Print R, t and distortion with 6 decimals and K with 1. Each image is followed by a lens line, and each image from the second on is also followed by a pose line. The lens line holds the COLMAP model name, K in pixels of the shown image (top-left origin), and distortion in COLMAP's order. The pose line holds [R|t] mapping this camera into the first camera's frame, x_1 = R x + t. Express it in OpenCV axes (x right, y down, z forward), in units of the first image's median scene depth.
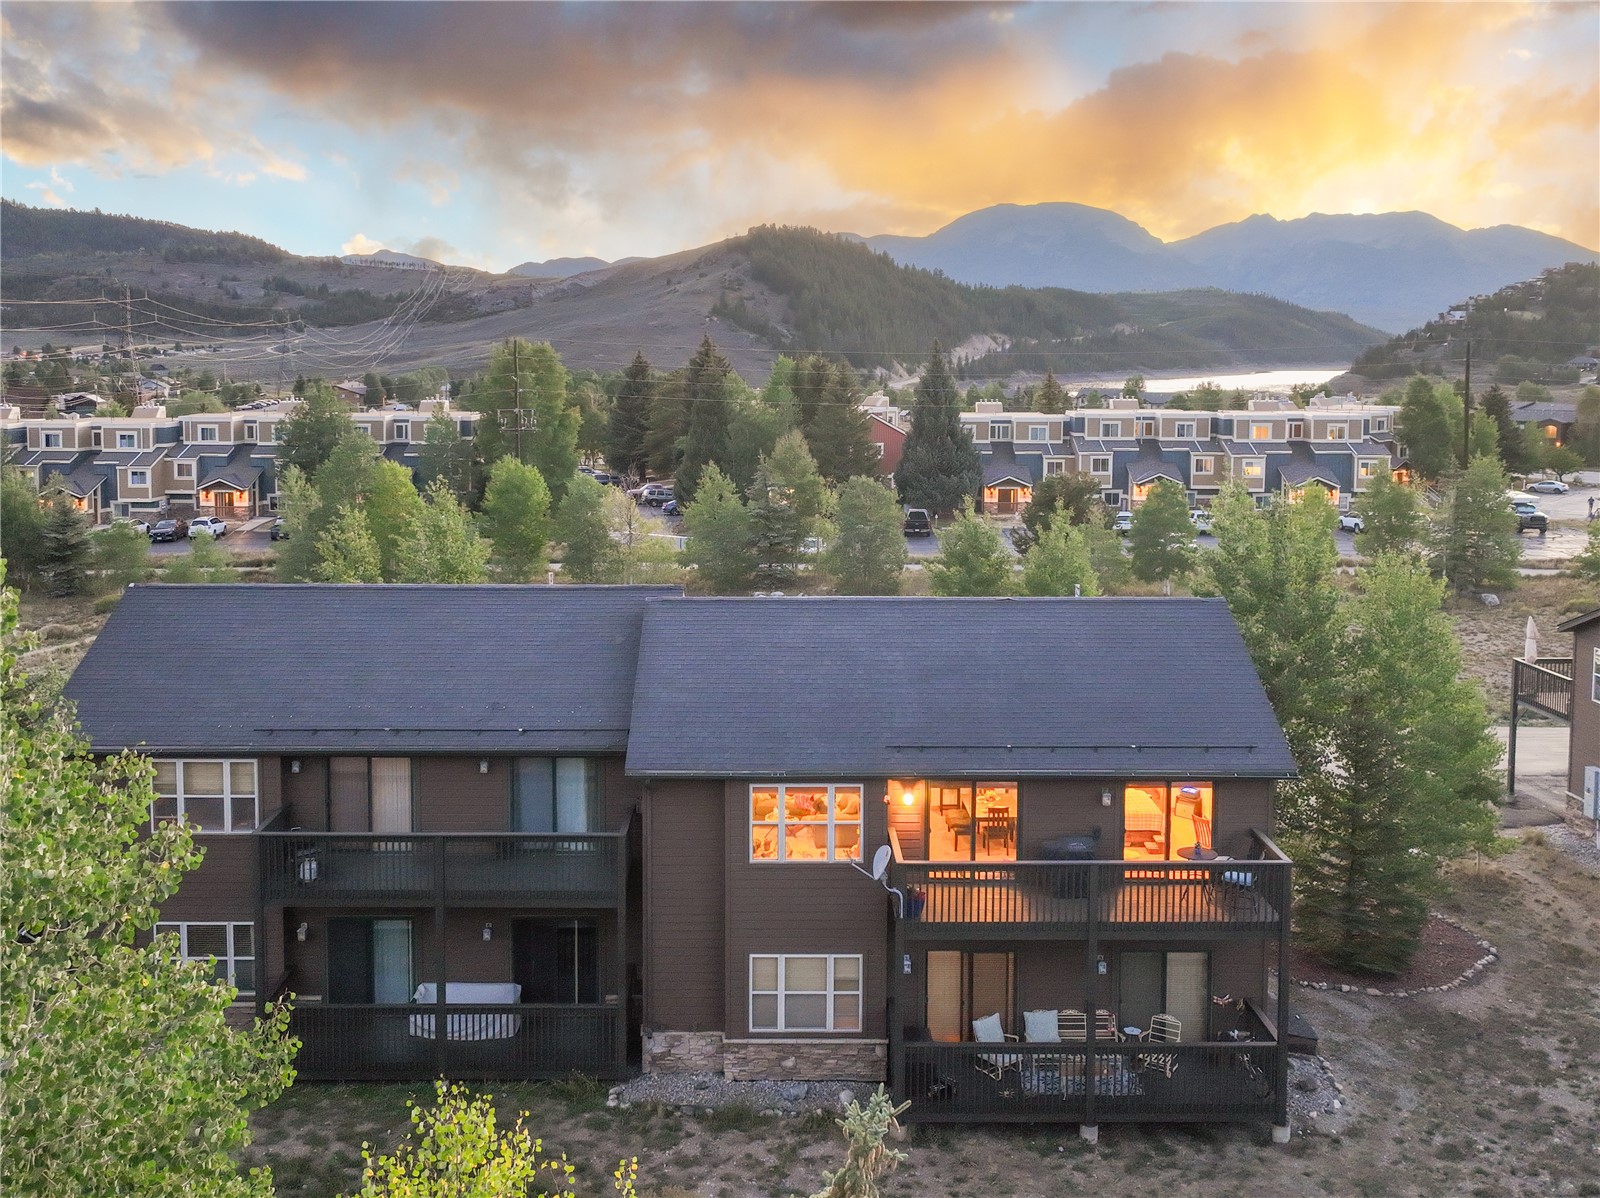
lens RADIAL K [[1235.3, 0, 800.0], [0, 1235.3, 599.0], [0, 0, 1]] dist [-0.001220, 0.001797]
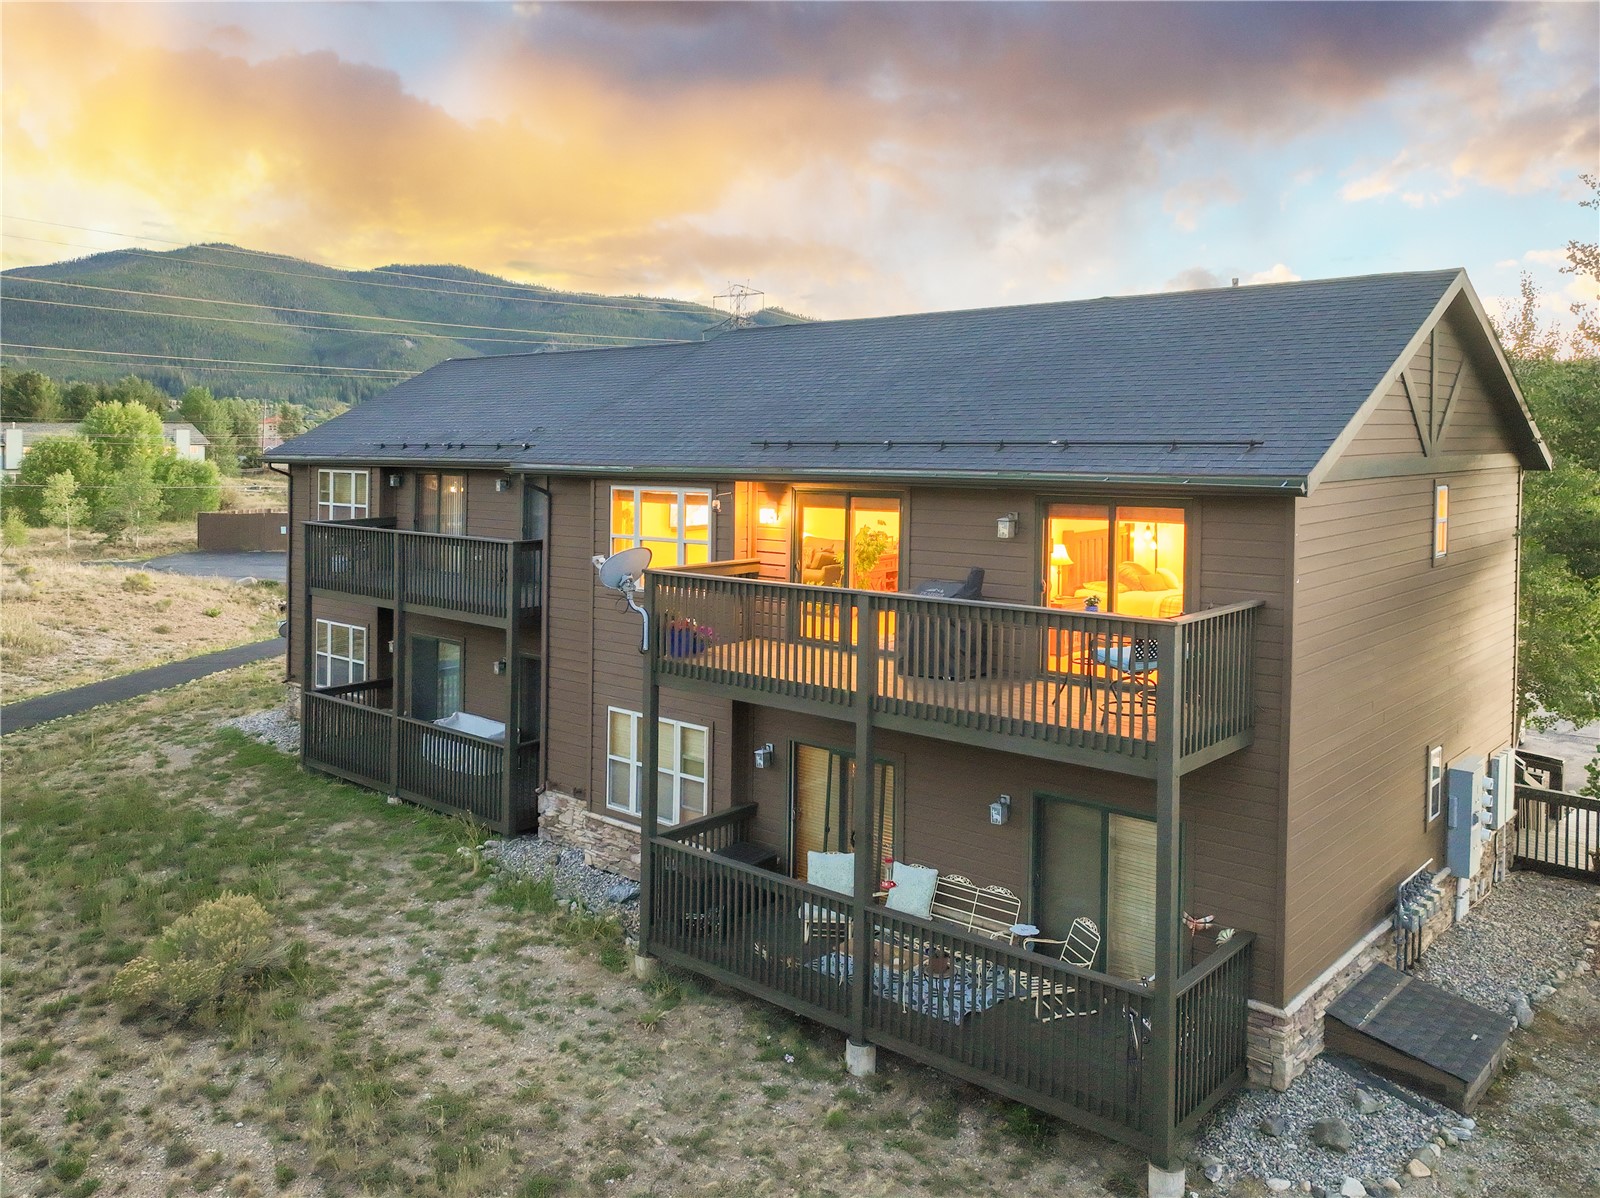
lens RADIAL K [[1295.0, 0, 800.0], [0, 1295.0, 599.0], [0, 0, 1]] dist [-0.005659, -0.000319]
pose [[0.703560, 0.064873, -0.707669, 0.607053], [-0.022821, 0.997373, 0.068743, 0.162075], [0.710269, -0.032215, 0.703192, 0.521972]]
